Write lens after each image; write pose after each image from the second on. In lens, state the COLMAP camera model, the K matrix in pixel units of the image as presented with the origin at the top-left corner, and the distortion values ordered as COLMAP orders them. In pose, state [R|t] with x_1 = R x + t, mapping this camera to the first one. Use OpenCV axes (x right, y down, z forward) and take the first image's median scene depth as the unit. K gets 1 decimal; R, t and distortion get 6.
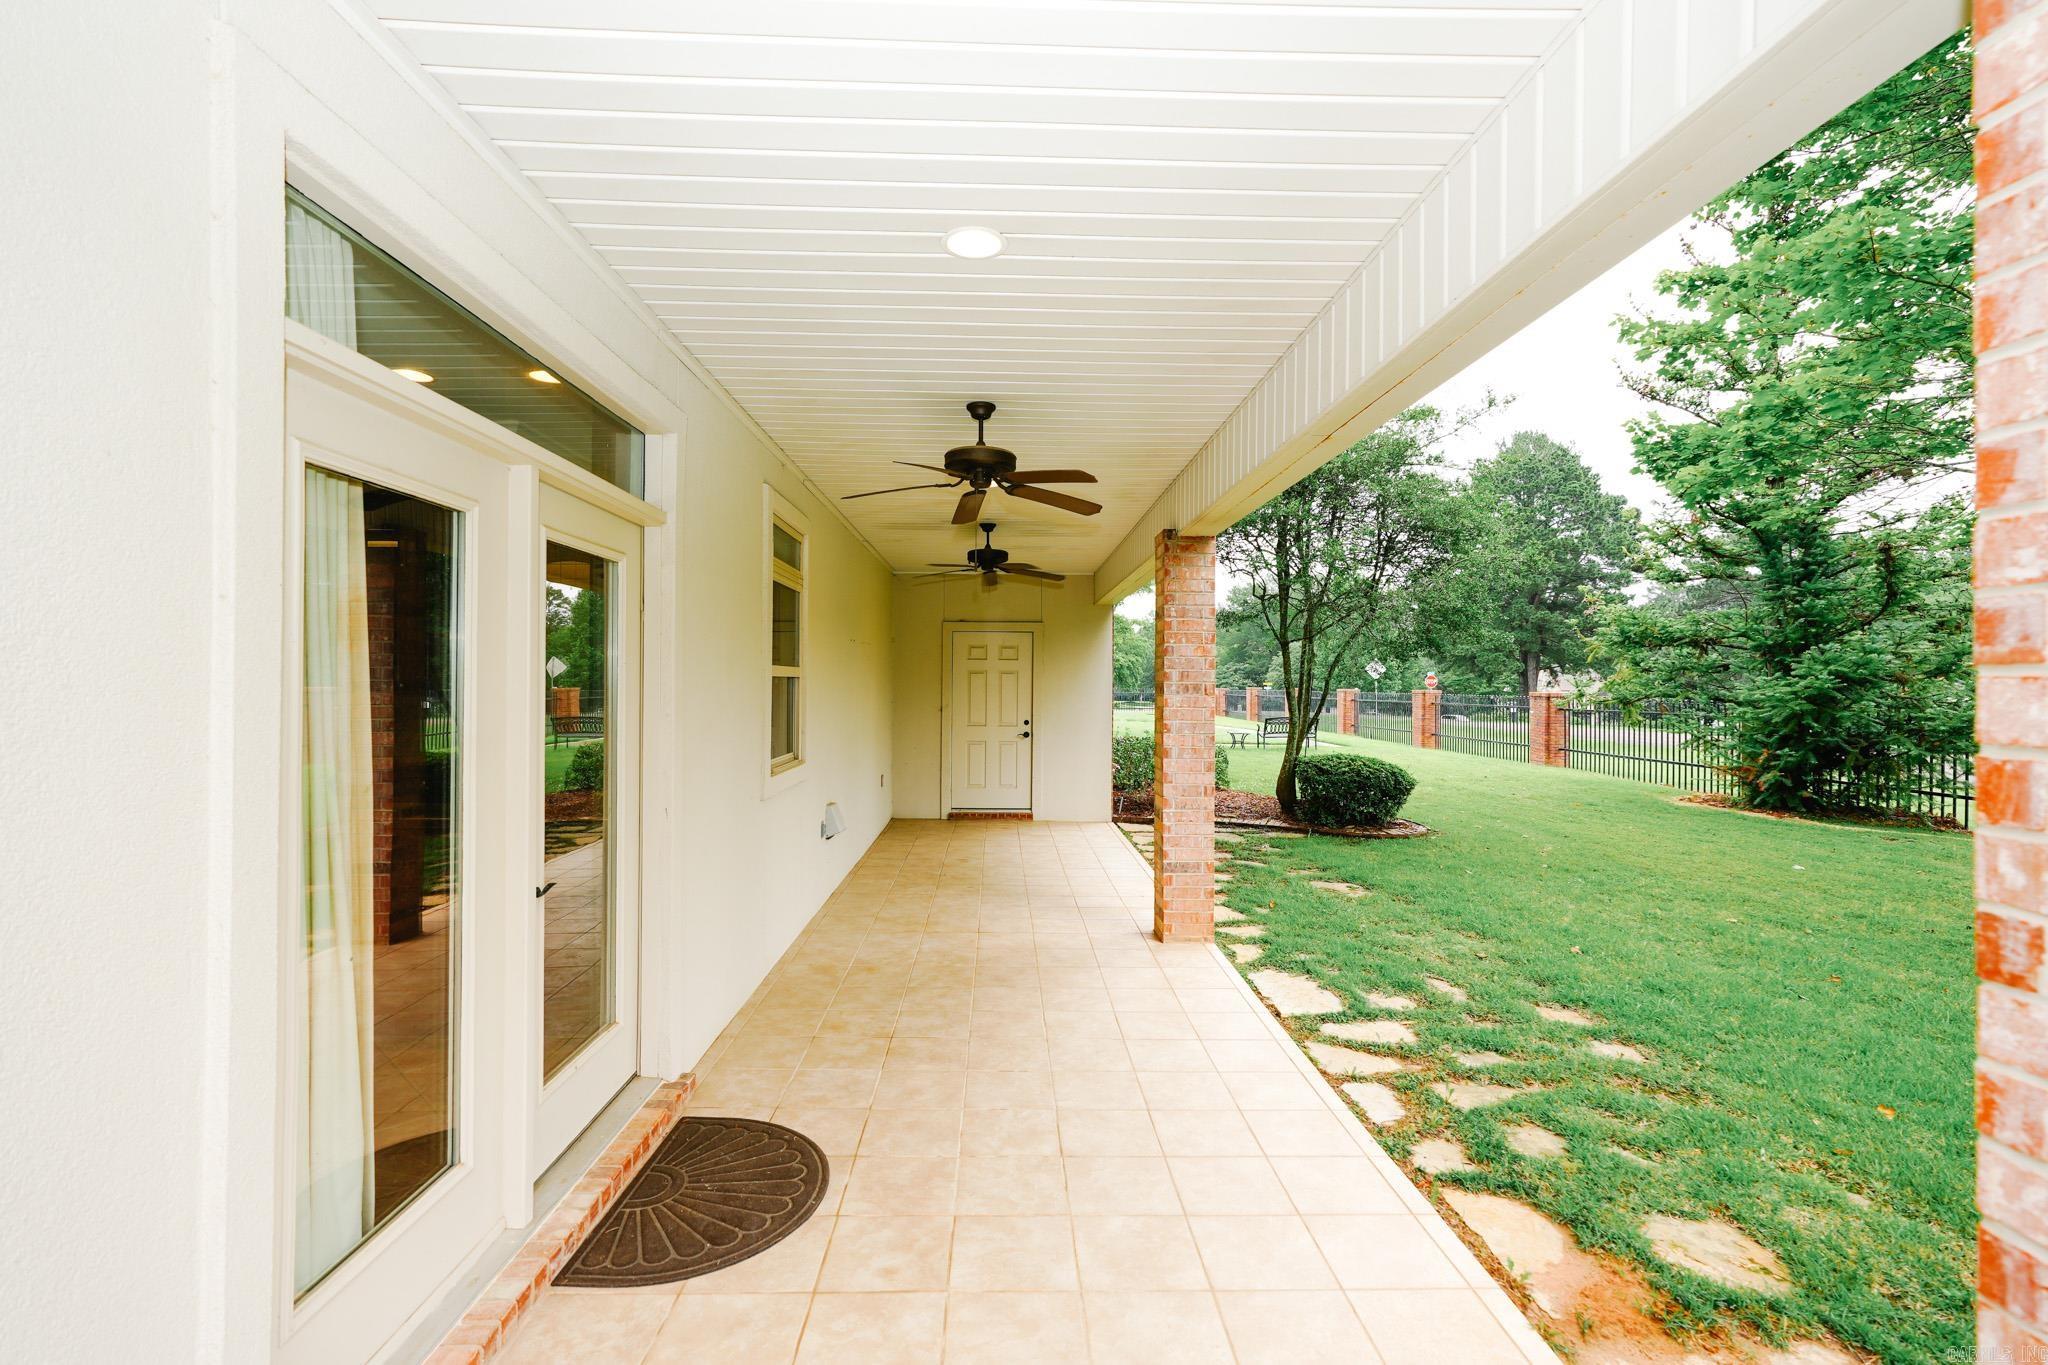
lens RADIAL K [[912.5, 0, 1039.9], [0, 912.5, 668.2], [0, 0, 1]] dist [-0.018286, 0.016653]
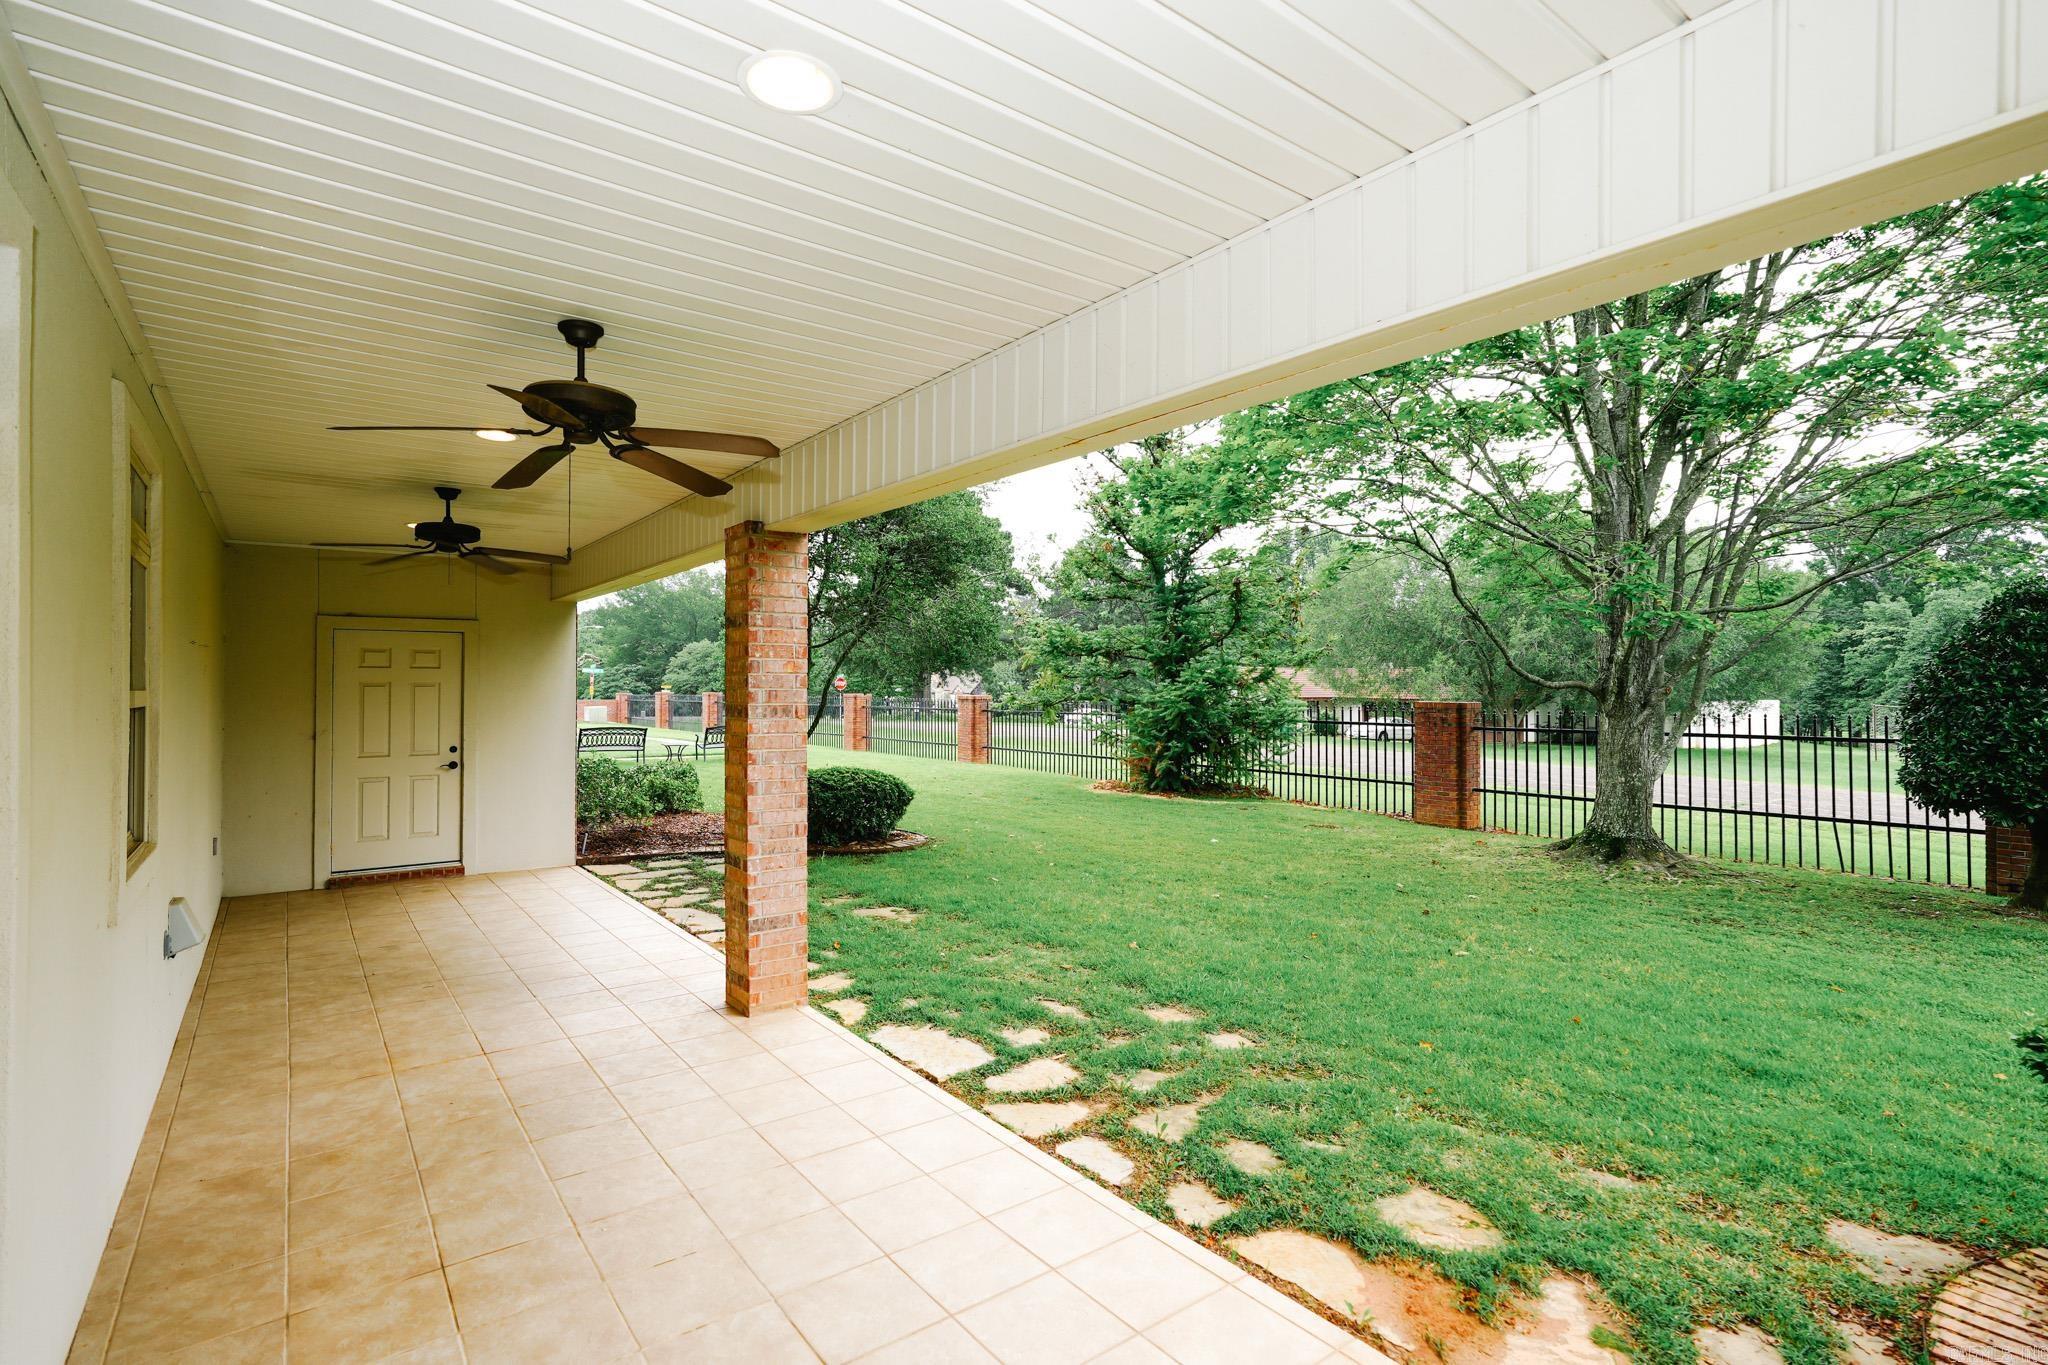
lens RADIAL K [[942.1, 0, 1022.5], [0, 942.1, 673.2], [0, 0, 1]] dist [-0.016784, 0.017159]
pose [[0.820192, -0.001560, 0.572086, -0.168854], [-0.000589, 0.999993, 0.003572, -0.018070], [-0.572088, -0.003267, 0.820186, 0.173088]]
